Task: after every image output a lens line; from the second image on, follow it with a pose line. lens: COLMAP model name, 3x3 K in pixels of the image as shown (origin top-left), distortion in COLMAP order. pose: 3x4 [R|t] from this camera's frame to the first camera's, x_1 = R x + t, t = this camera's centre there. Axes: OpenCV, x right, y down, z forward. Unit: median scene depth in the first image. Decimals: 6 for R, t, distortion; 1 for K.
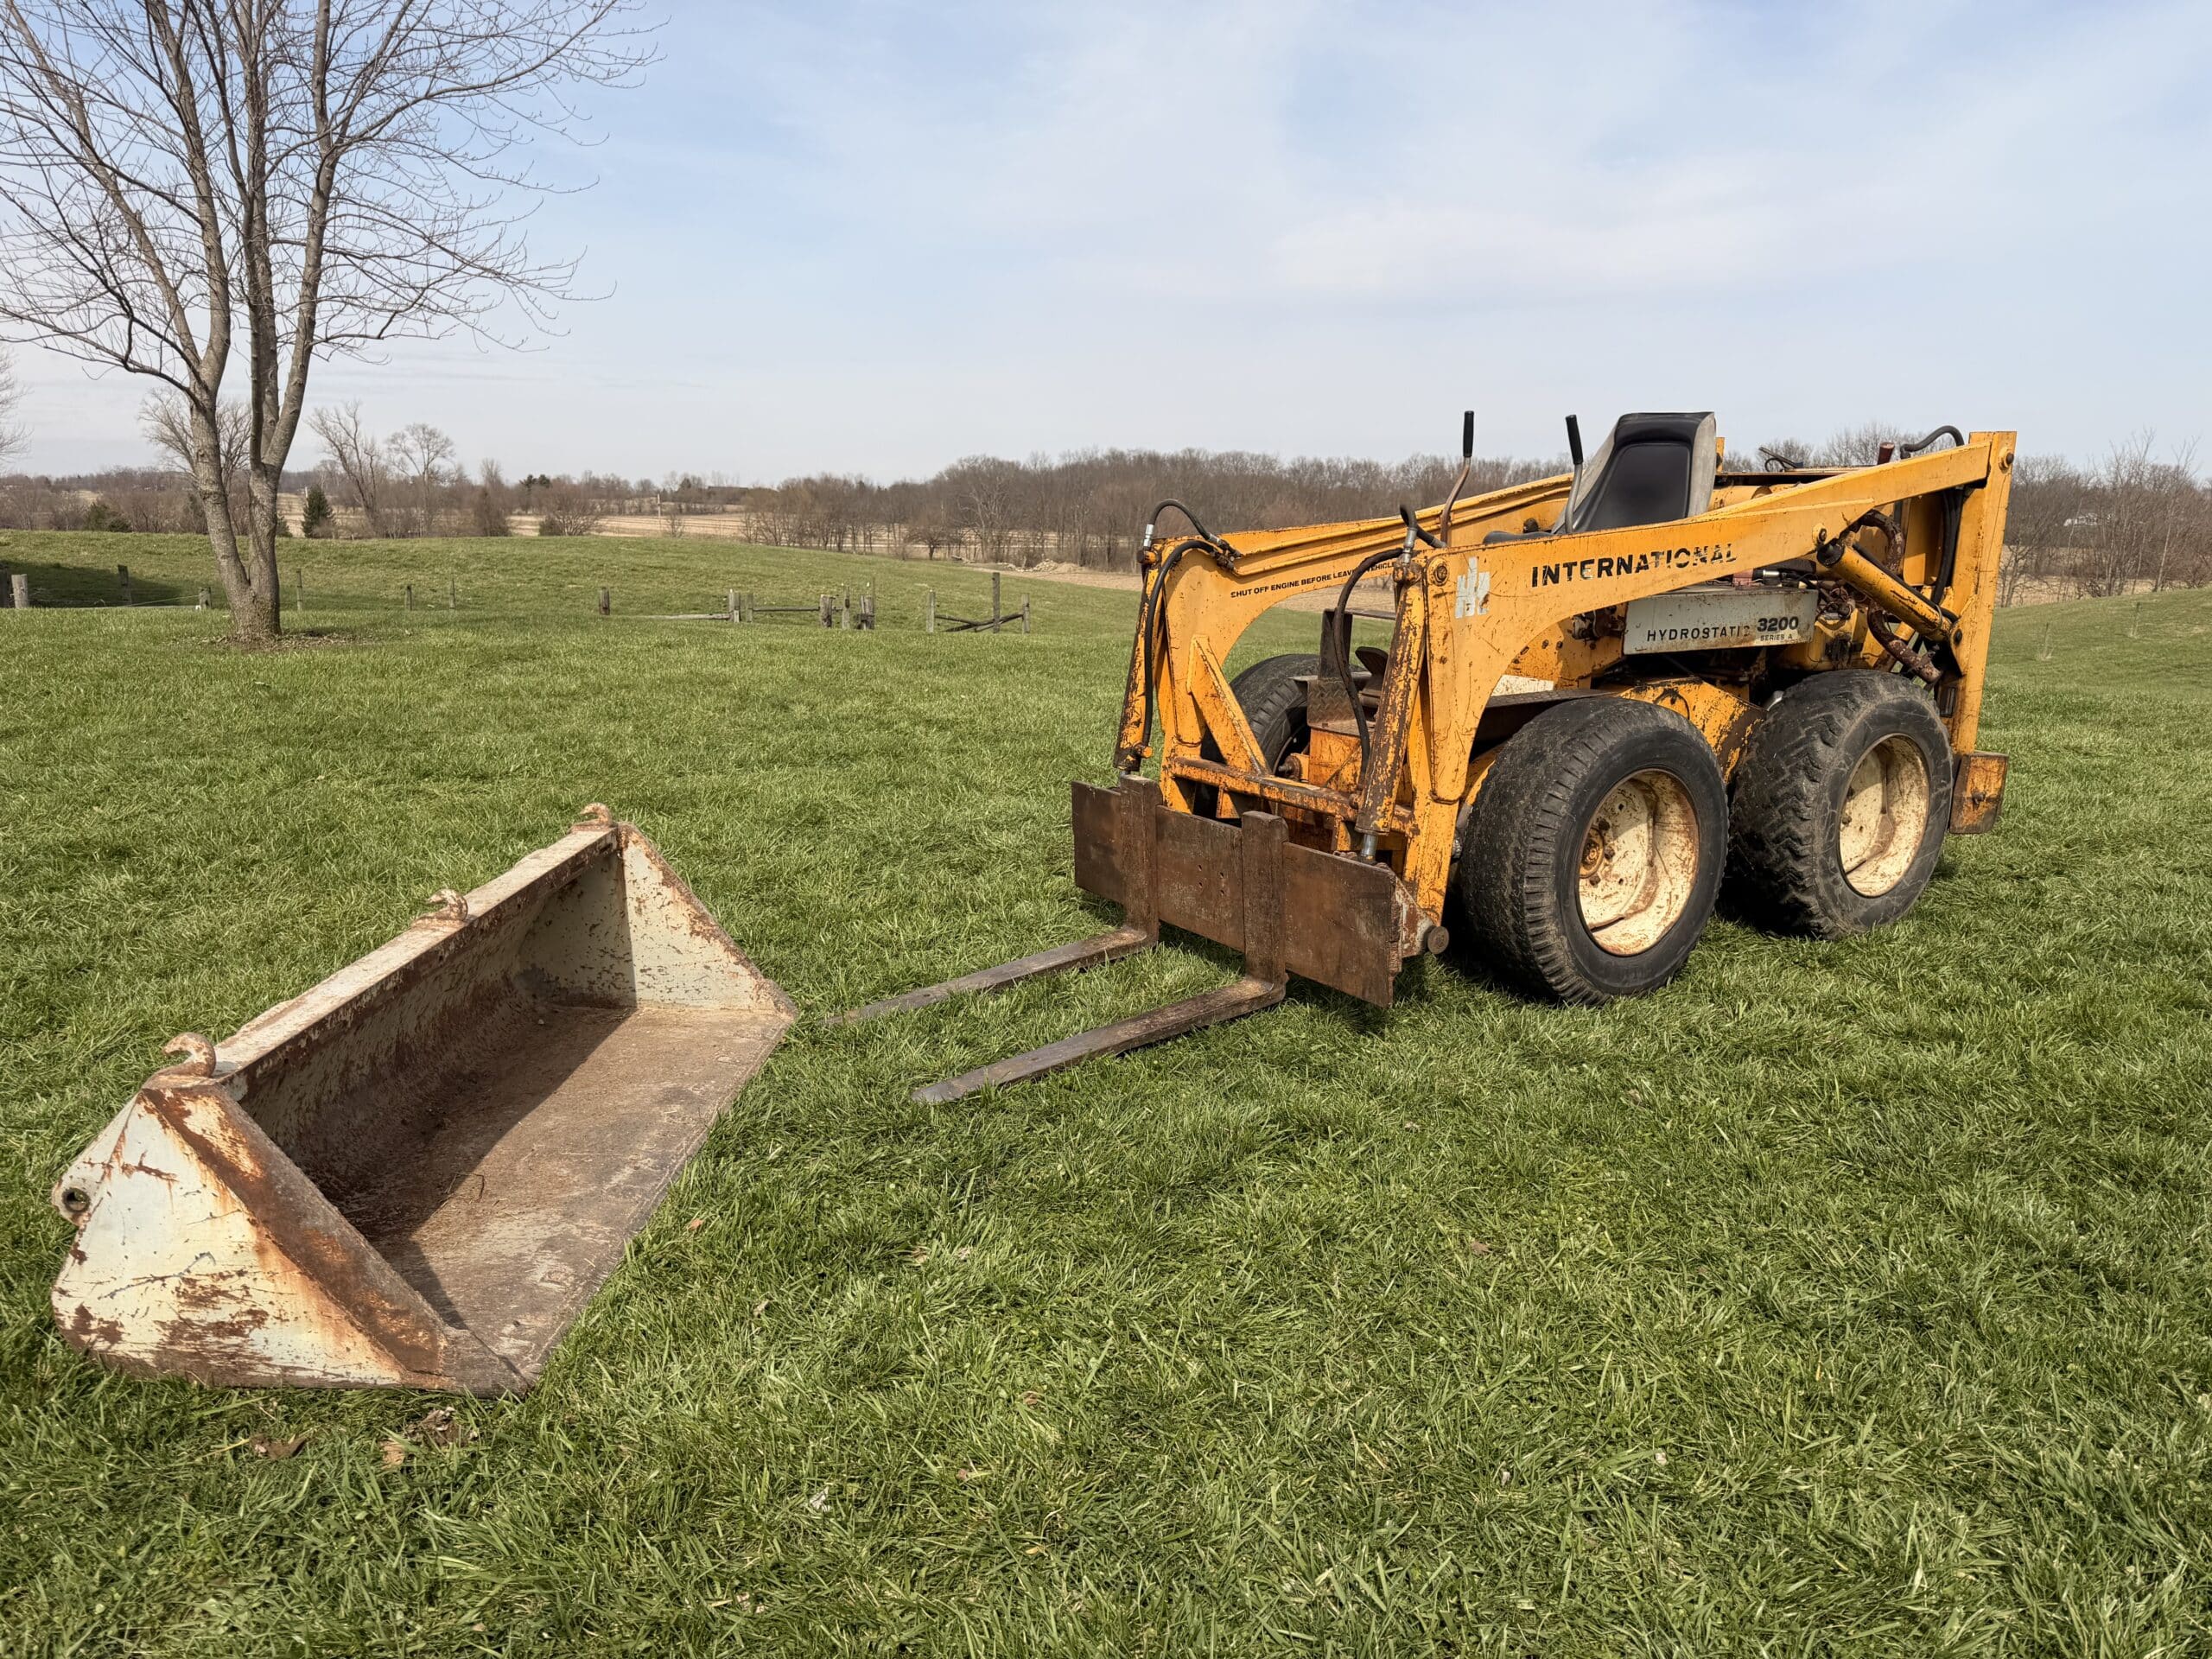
lens RADIAL K [[1523.0, 0, 1096.7], [0, 1523.0, 847.7], [0, 0, 1]] dist [0.029476, -0.041959]
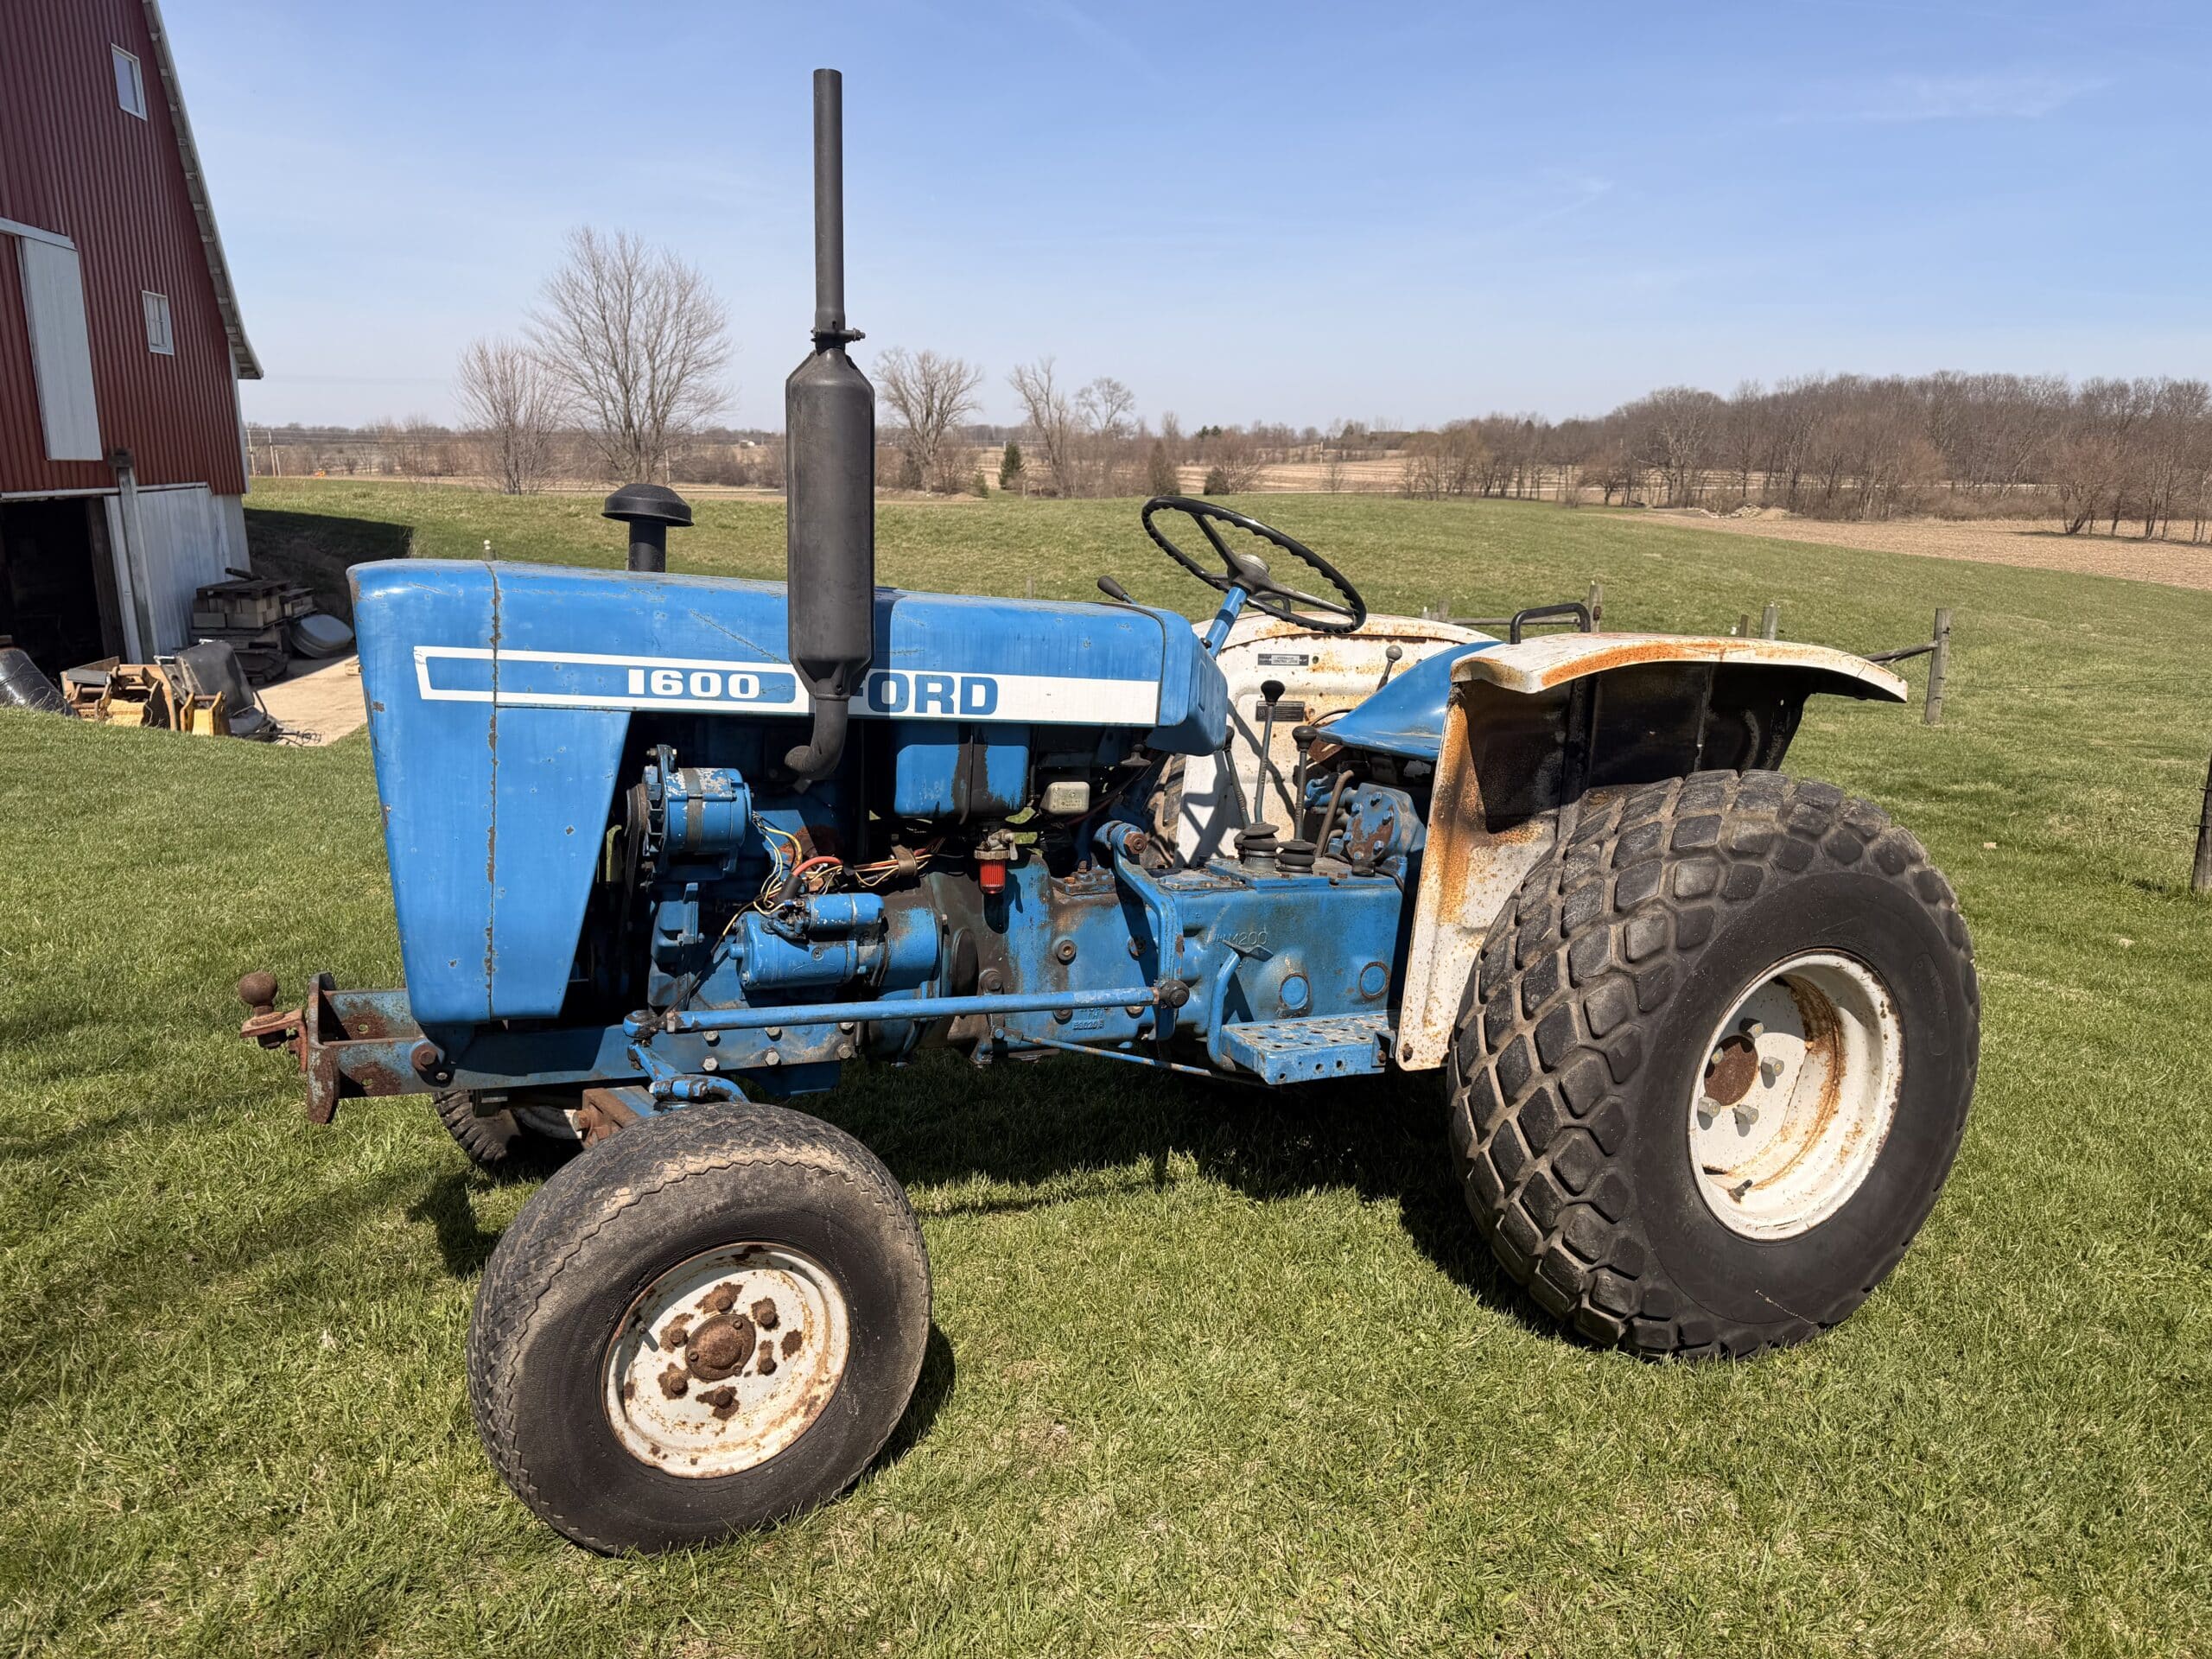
lens RADIAL K [[1523.0, 0, 1135.3], [0, 1523.0, 822.1], [0, 0, 1]] dist [0.029476, -0.041959]
pose [[0.924521, 0.073041, -0.374066, -0.031475], [-0.065944, 0.997318, 0.031757, -0.025772], [0.375383, -0.004693, 0.926858, 0.109007]]
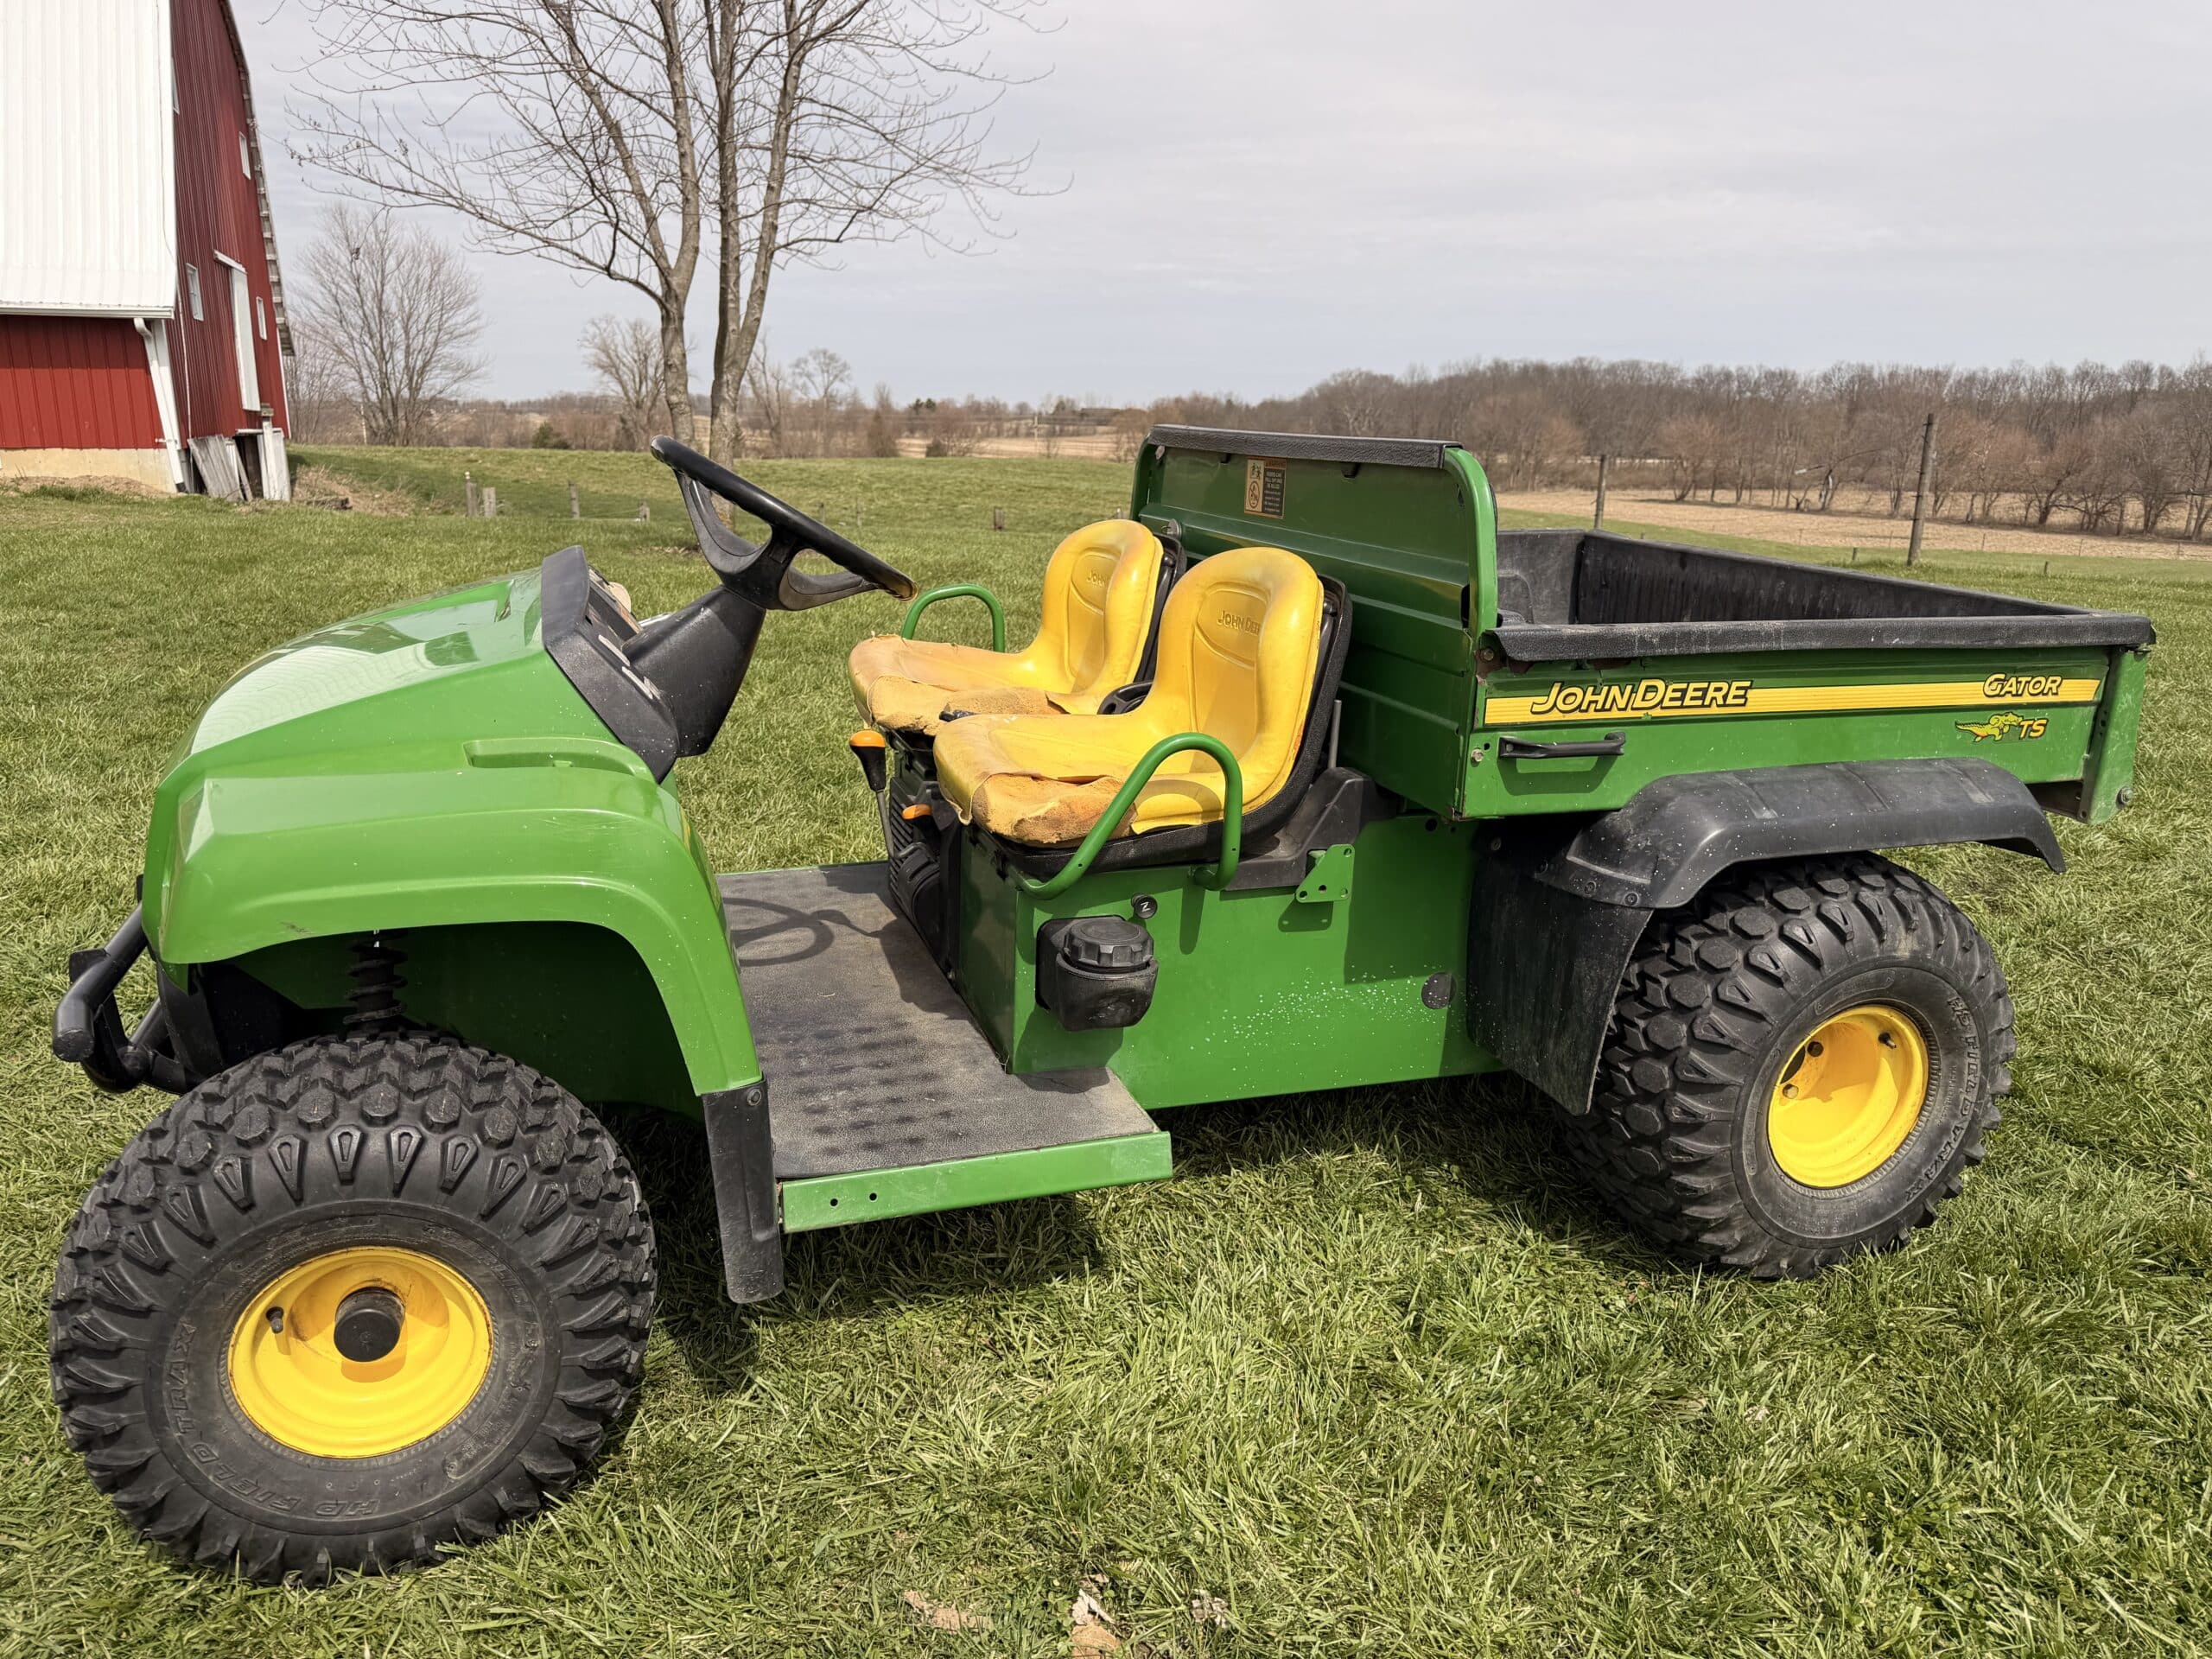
lens RADIAL K [[1523.0, 0, 1118.4], [0, 1523.0, 814.9], [0, 0, 1]] dist [0.029476, -0.041959]
pose [[0.976058, 0.044640, -0.212879, -0.005065], [-0.038248, 0.998688, 0.034054, -0.000264], [0.214119, -0.025096, 0.976485, 0.005150]]
